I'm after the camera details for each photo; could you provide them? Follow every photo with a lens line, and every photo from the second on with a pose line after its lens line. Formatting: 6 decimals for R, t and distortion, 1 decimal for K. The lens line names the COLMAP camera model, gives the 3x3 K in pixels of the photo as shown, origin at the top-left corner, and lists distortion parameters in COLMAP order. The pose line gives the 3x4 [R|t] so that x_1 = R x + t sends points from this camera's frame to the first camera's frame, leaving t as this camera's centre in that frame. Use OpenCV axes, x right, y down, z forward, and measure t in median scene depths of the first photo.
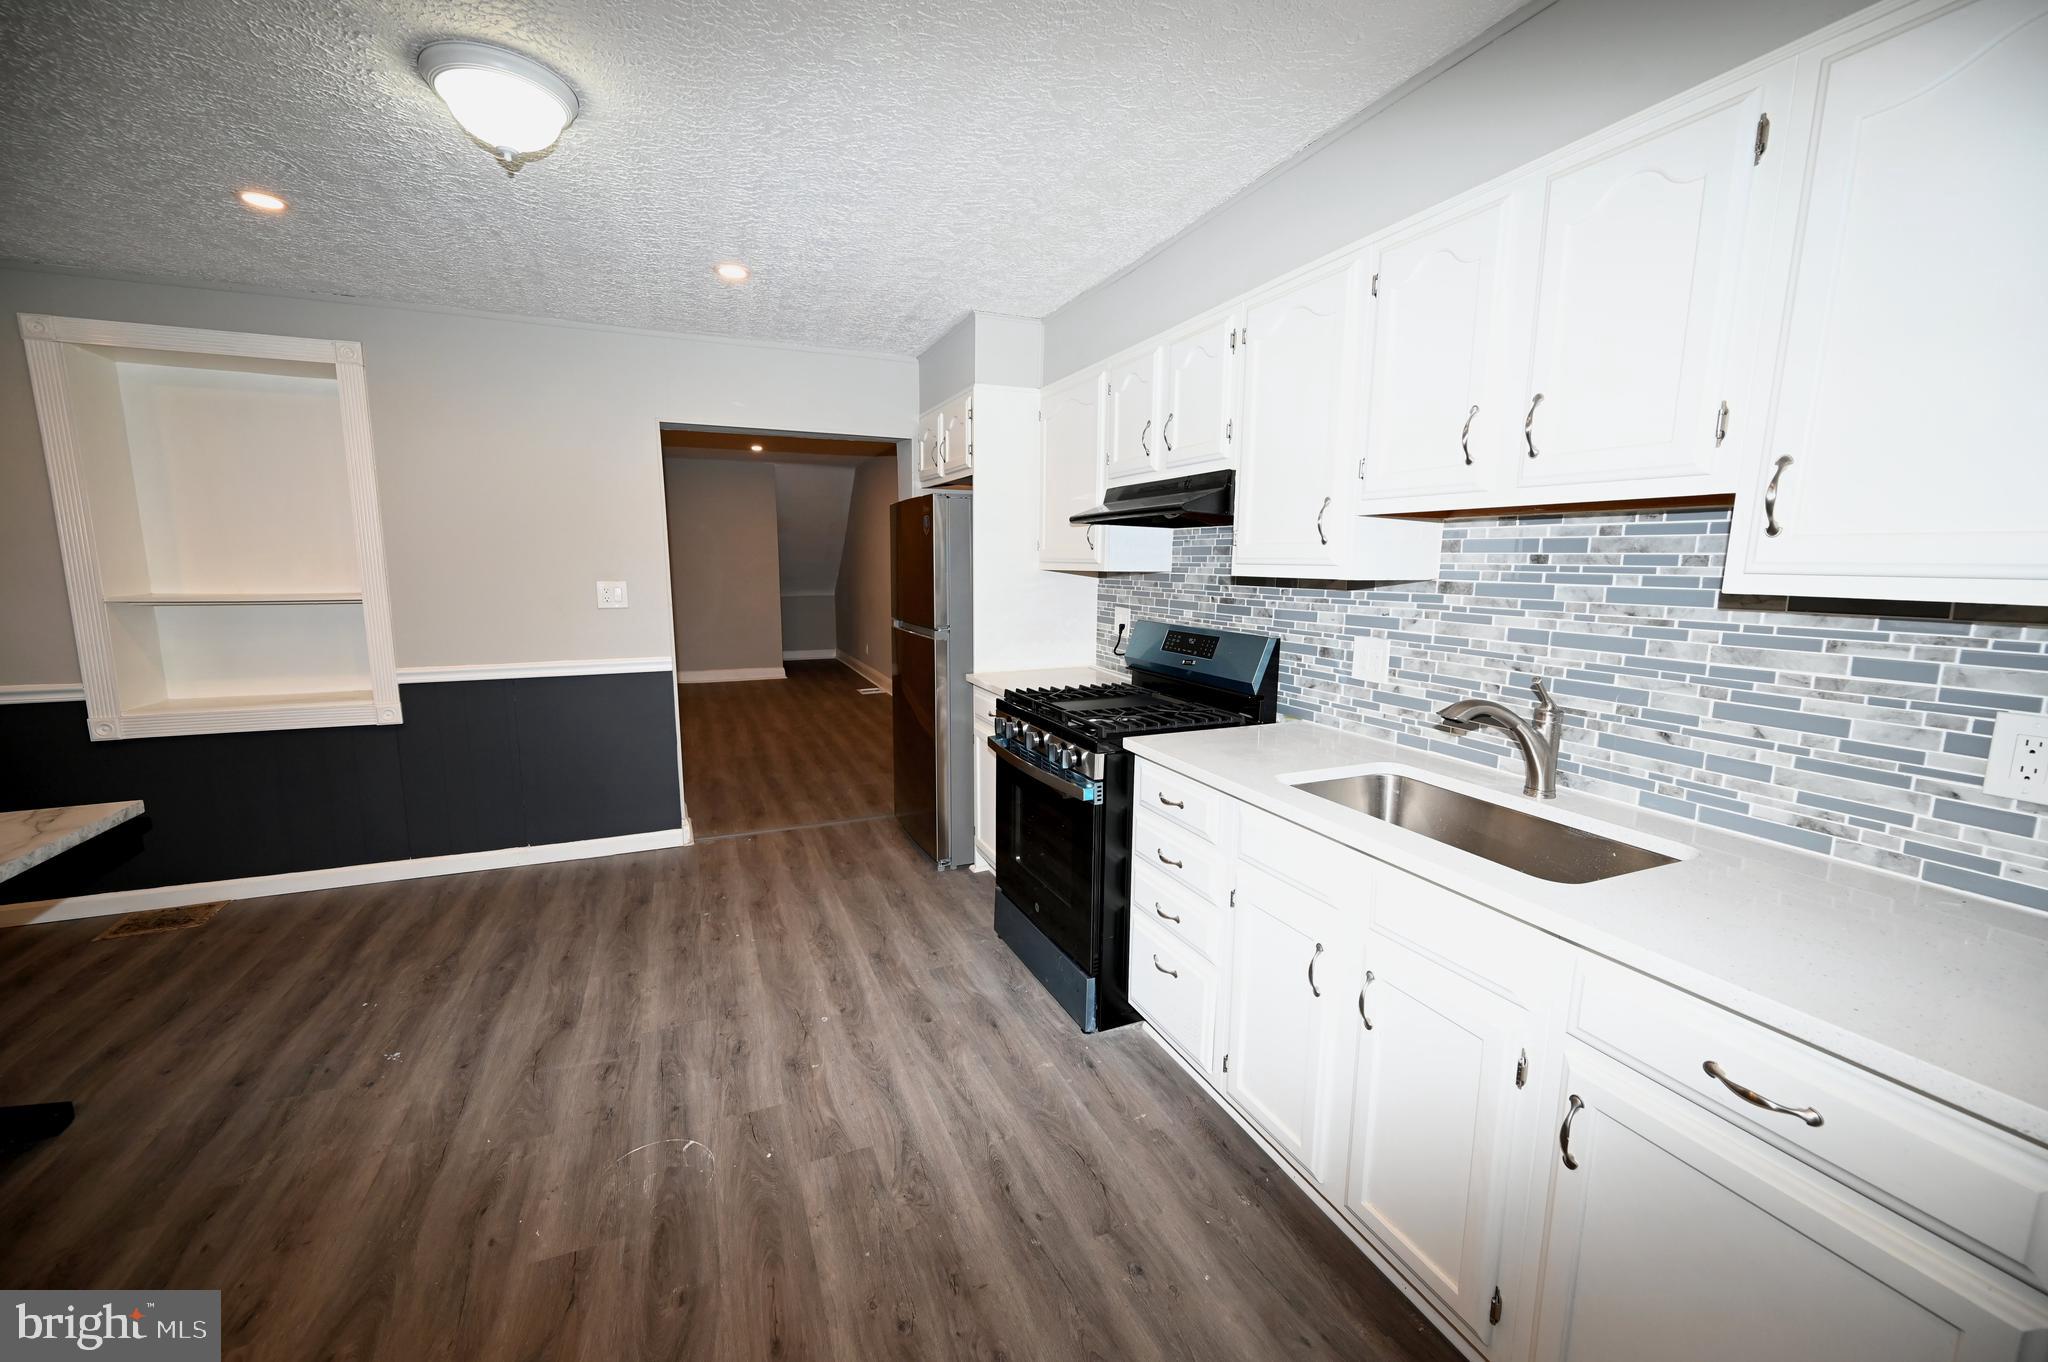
lens RADIAL K [[802.3, 0, 1026.8], [0, 802.3, 679.4], [0, 0, 1]] dist [-0.001845, -0.000015]
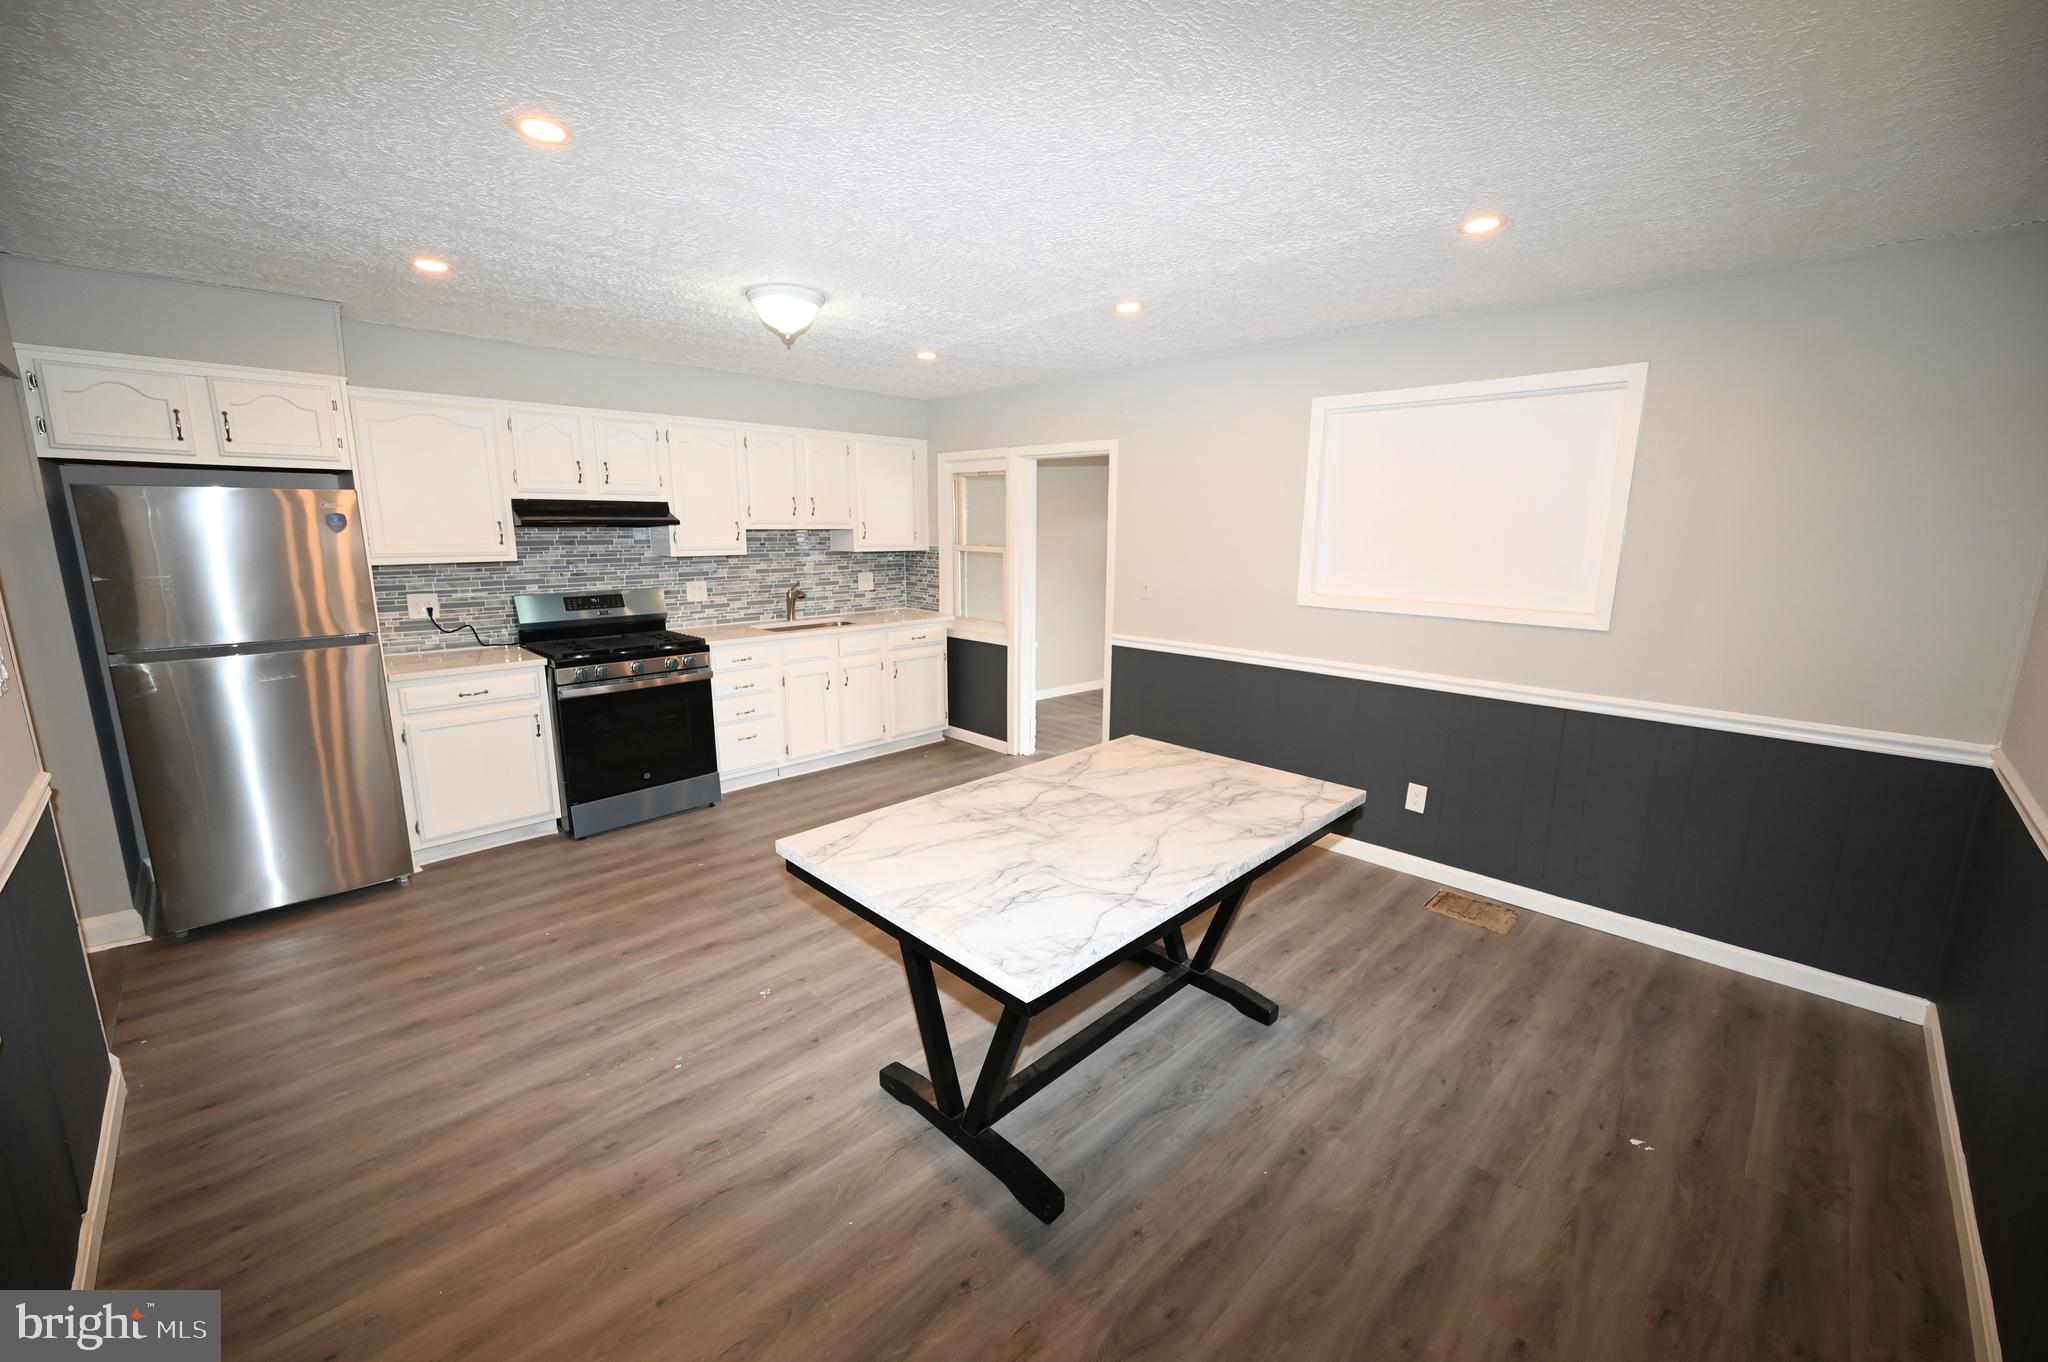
lens RADIAL K [[802.3, 0, 1022.6], [0, 802.3, 675.9], [0, 0, 1]] dist [-0.001845, -0.000015]
pose [[-0.368981, -0.182905, 0.911262, -2.012099], [0.131612, 0.960284, 0.246036, -0.232795], [-0.920071, 0.210716, -0.330254, 0.982367]]
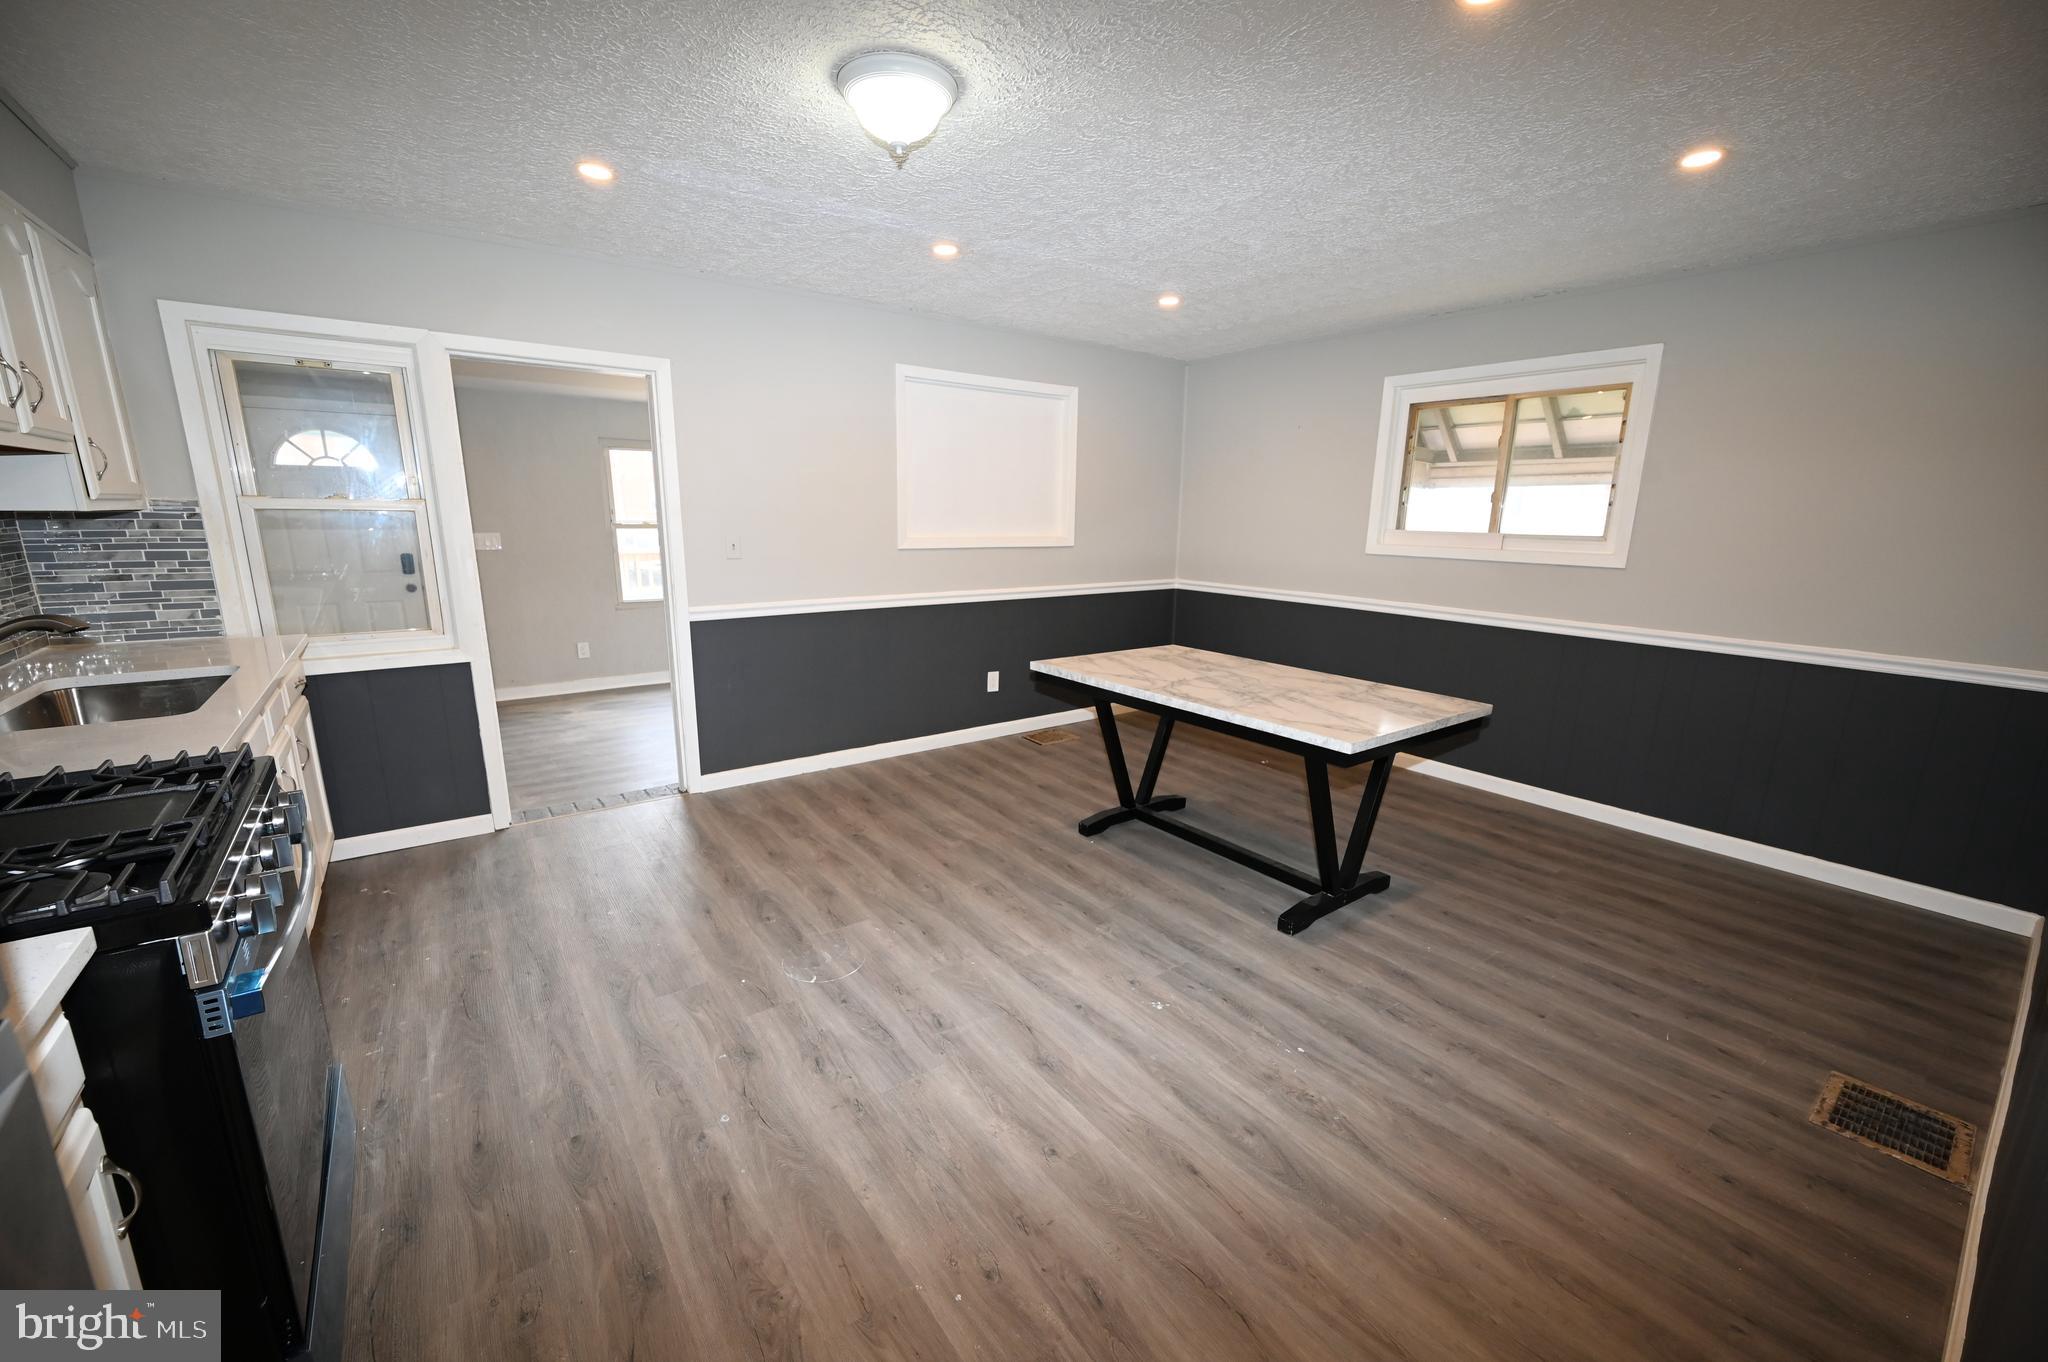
lens RADIAL K [[802.3, 0, 1019.9], [0, 802.3, 690.2], [0, 0, 1]] dist [-0.001845, -0.000015]
pose [[-0.972673, 0.031344, -0.230053, -0.410218], [-0.055300, 0.931055, 0.360664, -0.277731], [0.225497, 0.363530, -0.903879, 1.816238]]
